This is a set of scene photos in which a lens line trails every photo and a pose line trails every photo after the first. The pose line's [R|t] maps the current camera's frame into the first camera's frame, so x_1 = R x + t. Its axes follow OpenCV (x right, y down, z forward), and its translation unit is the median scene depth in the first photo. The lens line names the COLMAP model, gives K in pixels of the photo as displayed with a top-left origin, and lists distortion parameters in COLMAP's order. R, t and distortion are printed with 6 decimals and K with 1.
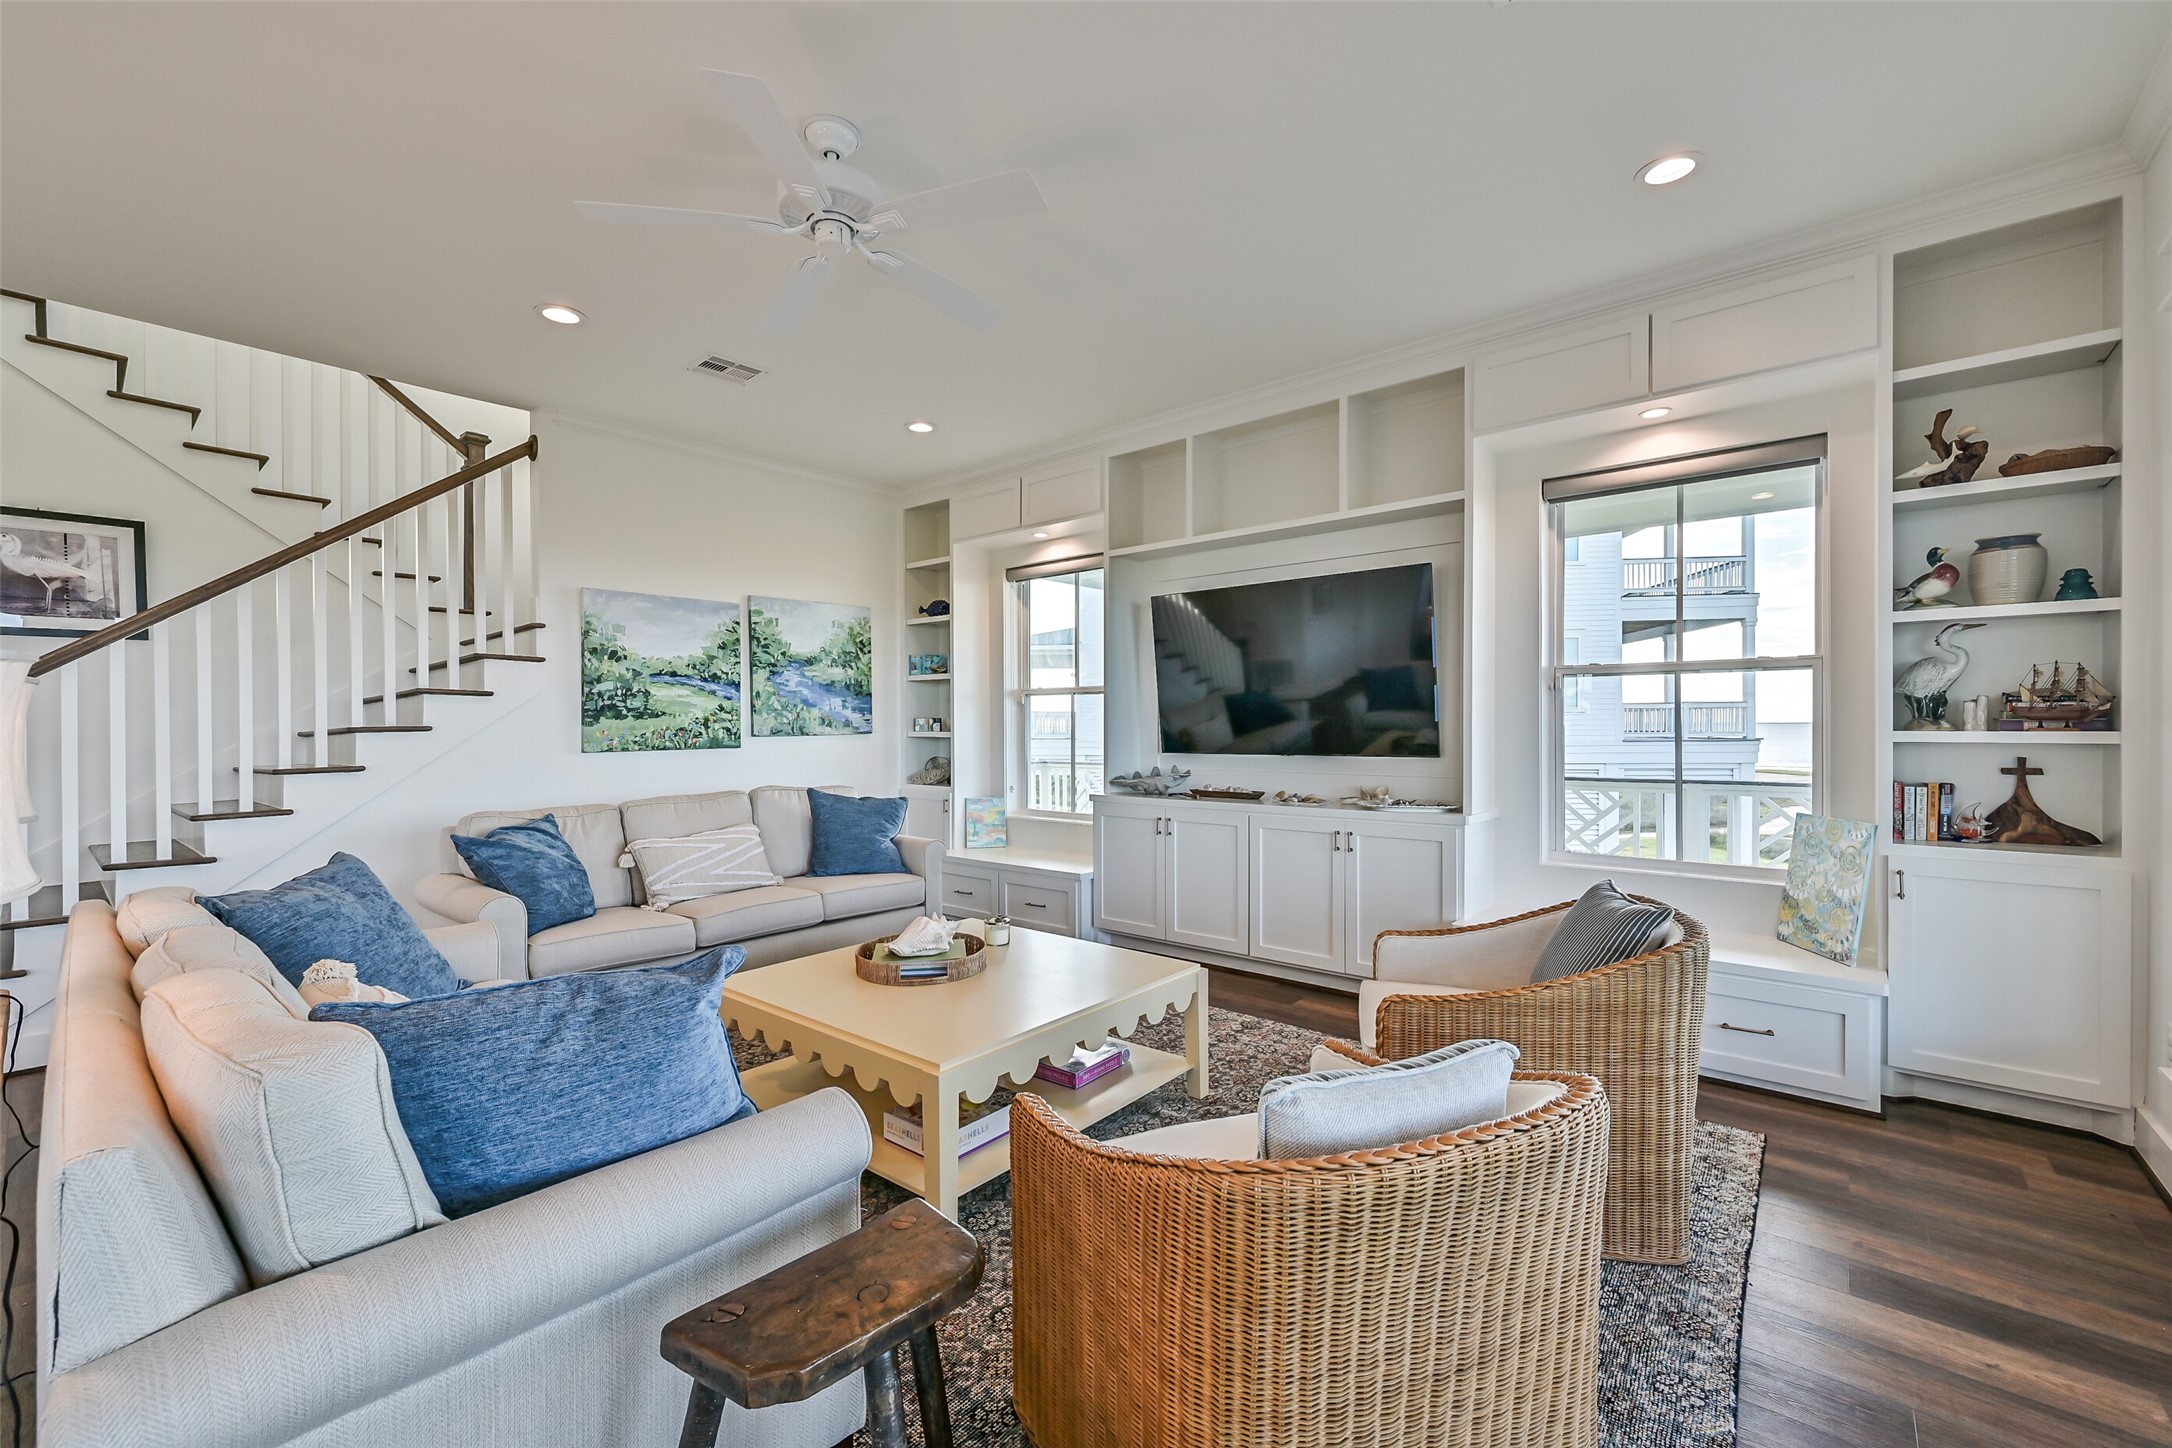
lens RADIAL K [[863.0, 0, 1093.4], [0, 863.0, 733.6], [0, 0, 1]] dist [-0.000408, -0.000092]
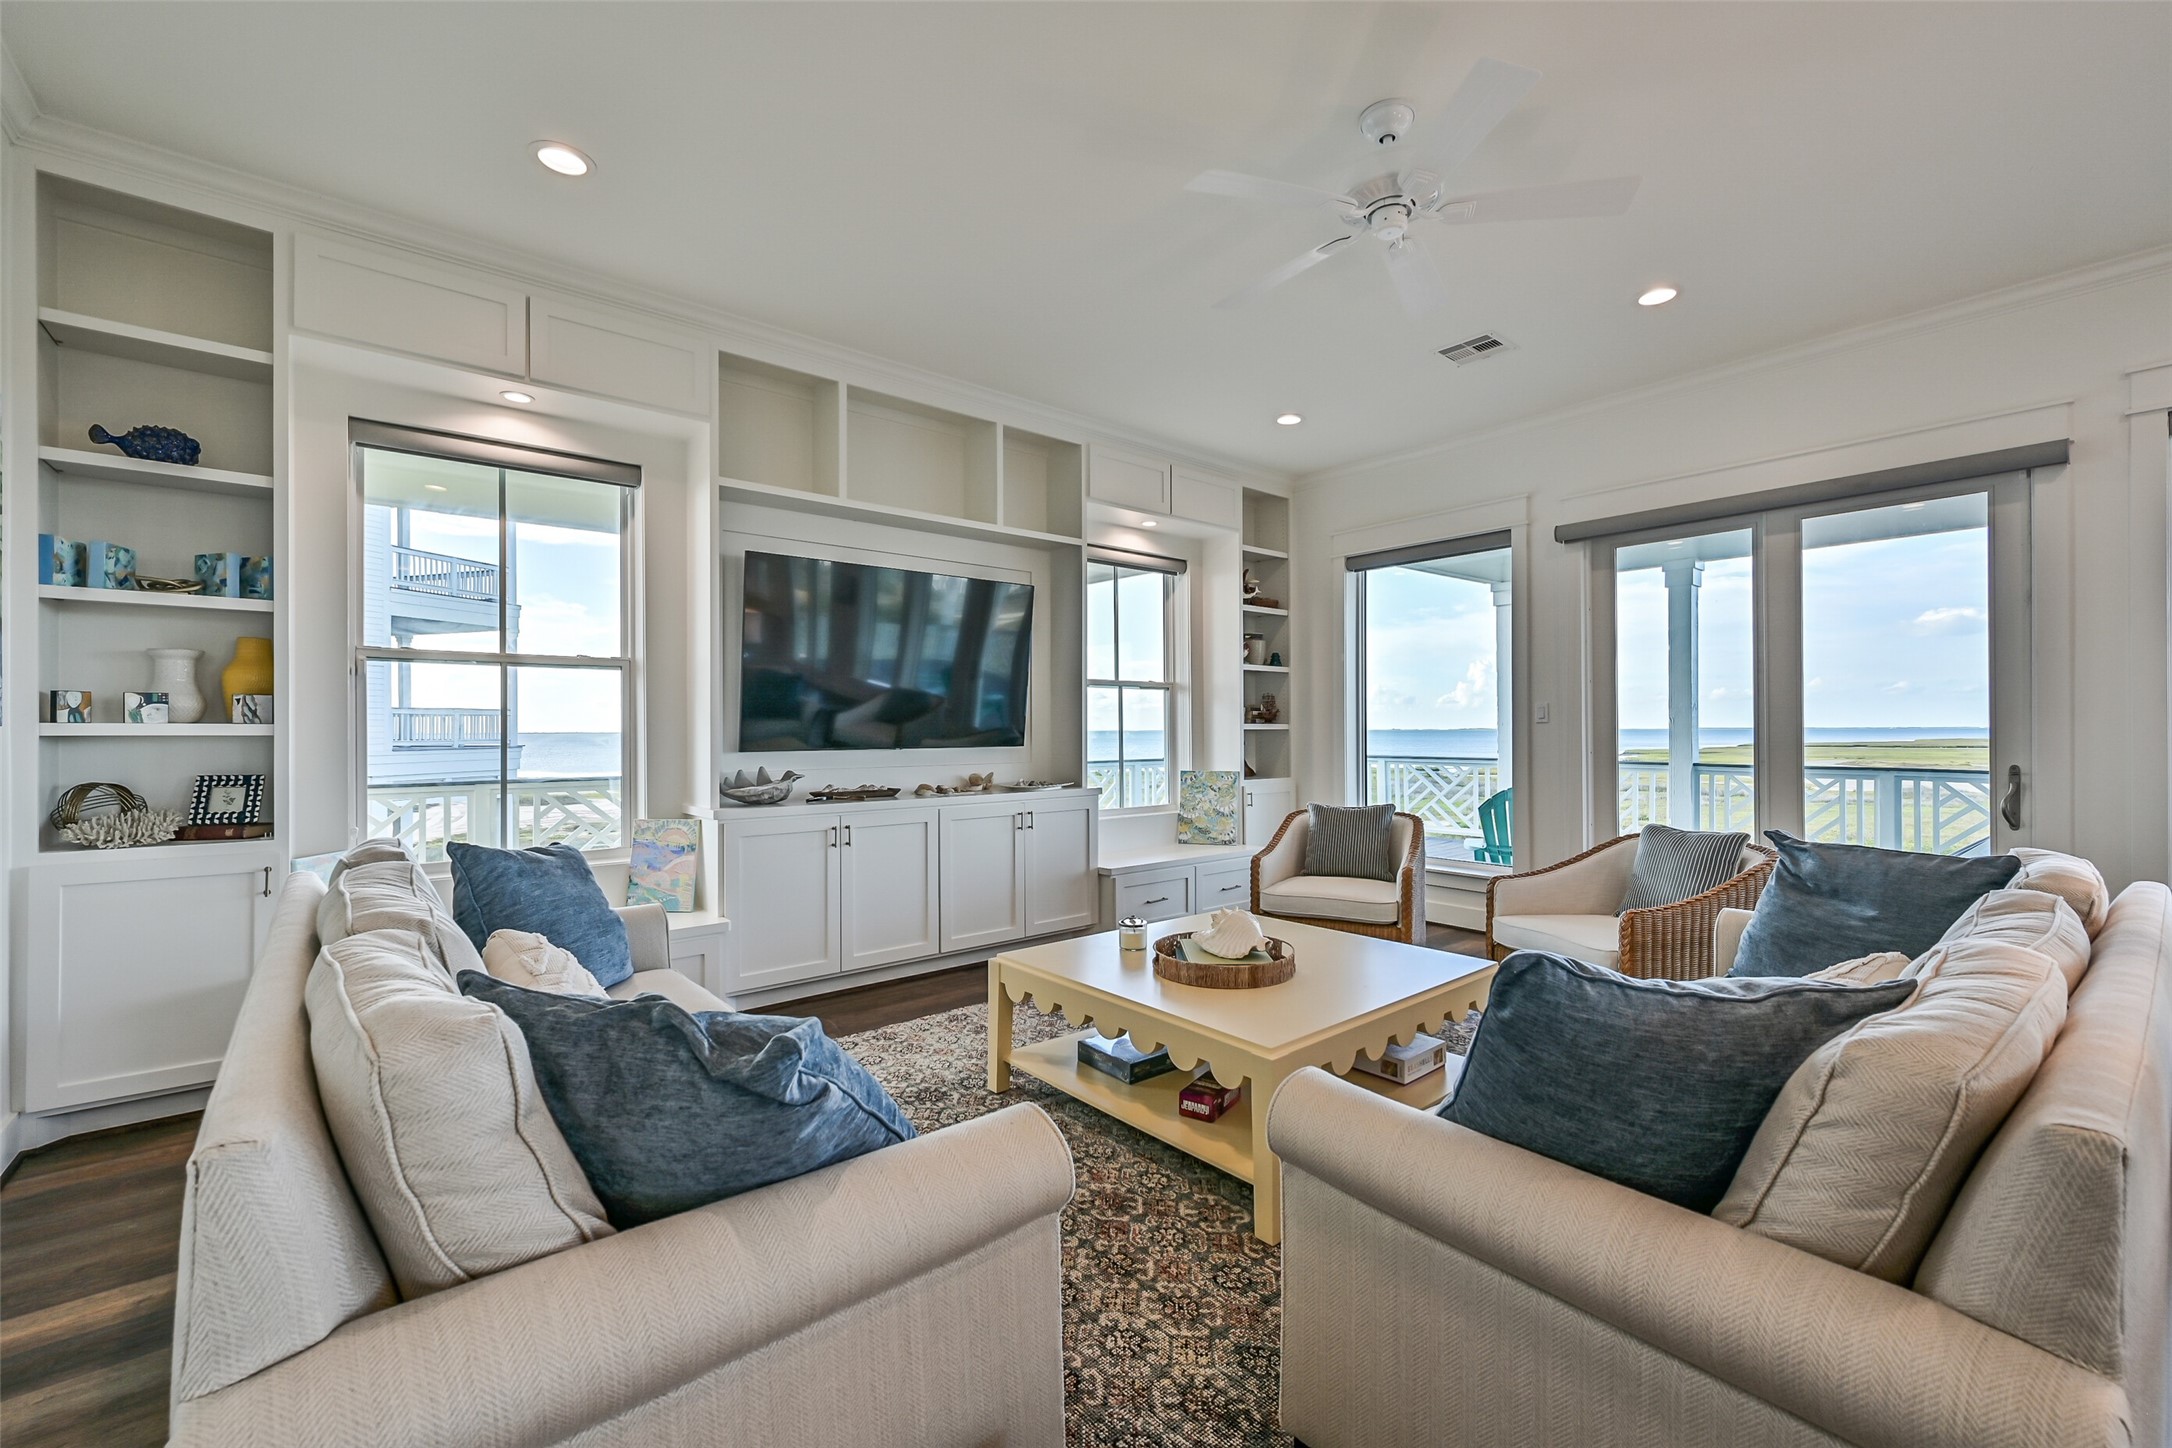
lens RADIAL K [[891.5, 0, 1097.4], [0, 891.5, 728.7], [0, 0, 1]] dist [0.000841, 0.000078]
pose [[0.185897, -0.003277, 0.982564, -0.692893], [0.003014, 0.999992, 0.002765, 0.000901], [-0.982565, 0.002448, 0.185906, 0.567494]]
